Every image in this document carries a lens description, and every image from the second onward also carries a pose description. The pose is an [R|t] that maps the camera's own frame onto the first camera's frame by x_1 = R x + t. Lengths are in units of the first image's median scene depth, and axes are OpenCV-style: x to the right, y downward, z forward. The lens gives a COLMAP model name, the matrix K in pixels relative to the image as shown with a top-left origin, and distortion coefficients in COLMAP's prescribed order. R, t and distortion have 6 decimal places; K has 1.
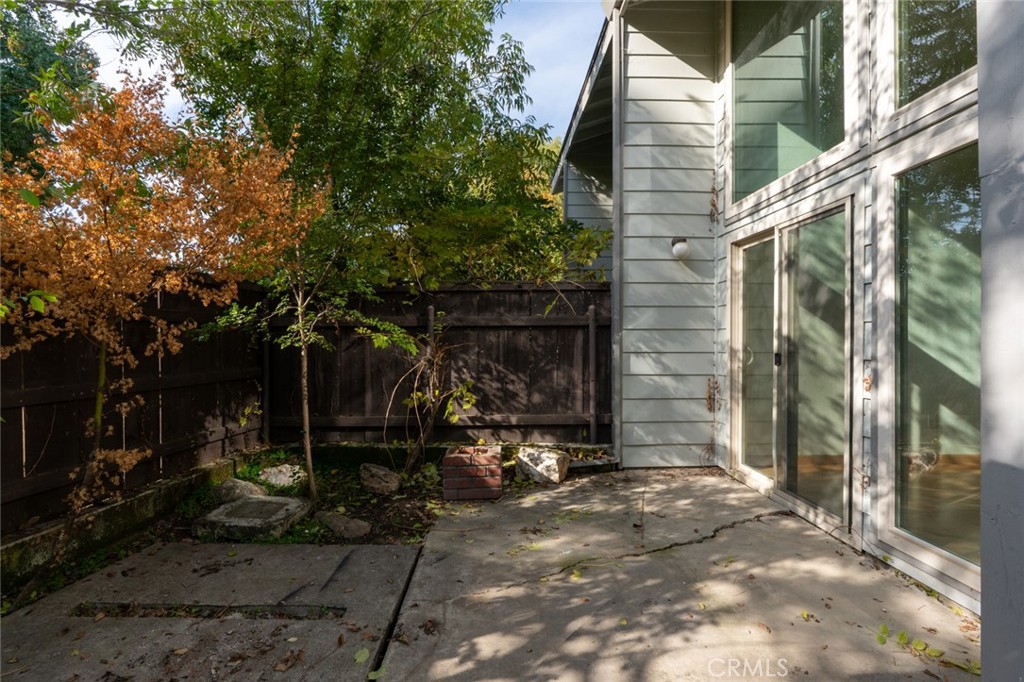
lens RADIAL K [[481.2, 0, 507.5], [0, 481.2, 334.0], [0, 0, 1]] dist [-0.006200, 0.000119]
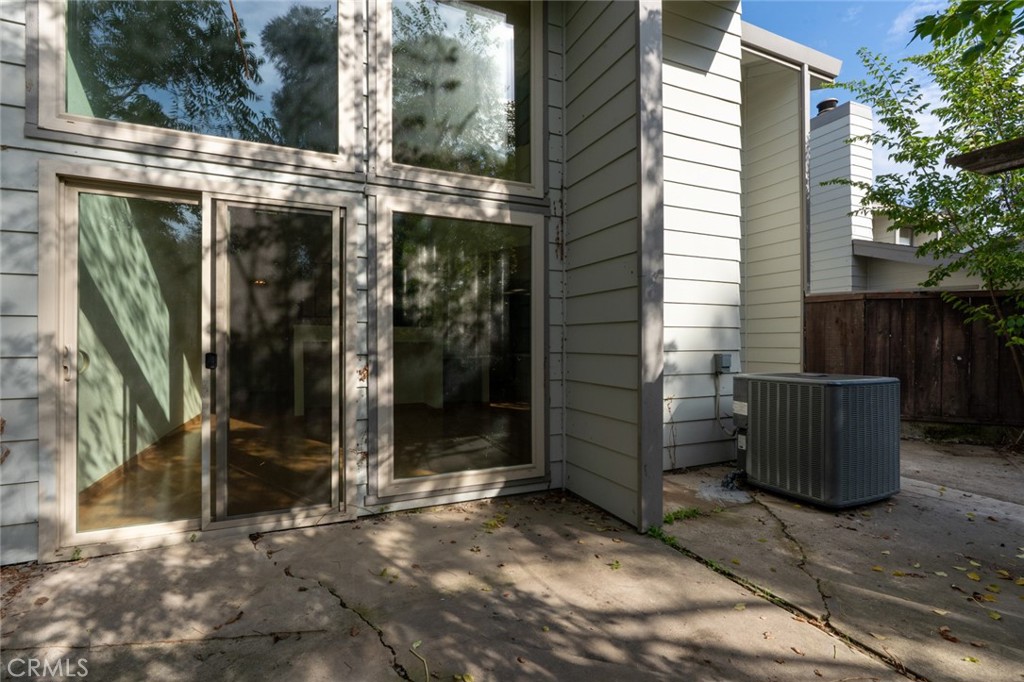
lens RADIAL K [[471.6, 0, 510.8], [0, 471.6, 343.2], [0, 0, 1]] dist [-0.002019, 0.000419]
pose [[-0.391619, -0.004735, 0.920115, -0.317317], [-0.014884, 0.999889, -0.001190, 0.015010], [-0.920007, -0.014161, -0.391646, 0.765955]]
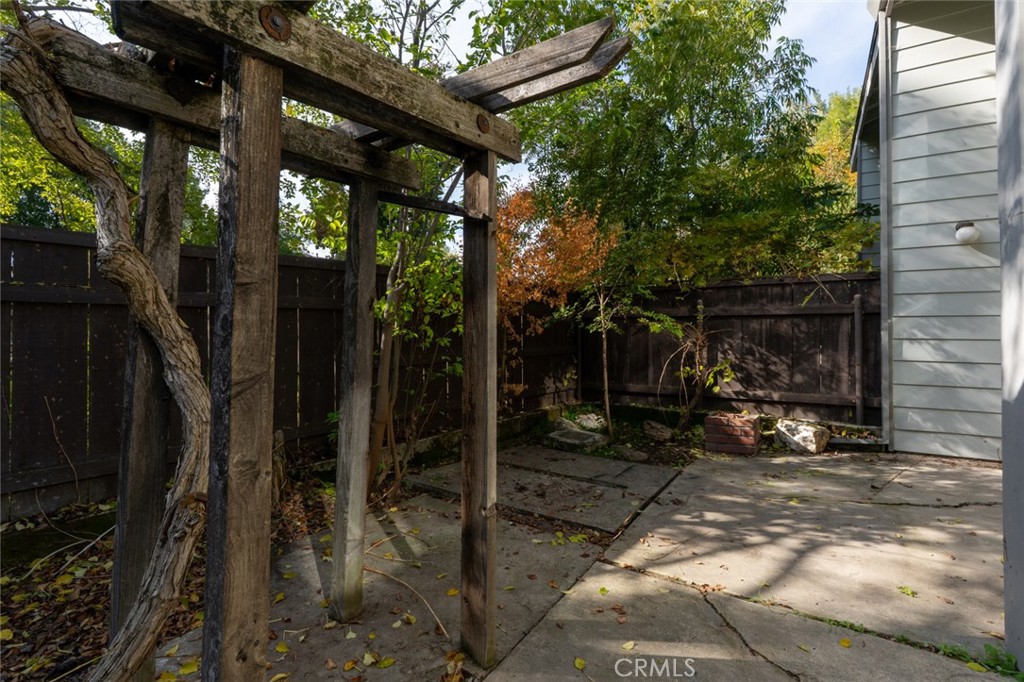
lens RADIAL K [[481.2, 0, 507.5], [0, 481.2, 334.0], [0, 0, 1]] dist [-0.006200, 0.000119]
pose [[0.825923, 0.006664, -0.563744, 0.146429], [0.007267, 0.999721, 0.022465, -0.001250], [0.563736, -0.022651, 0.825644, -0.345660]]
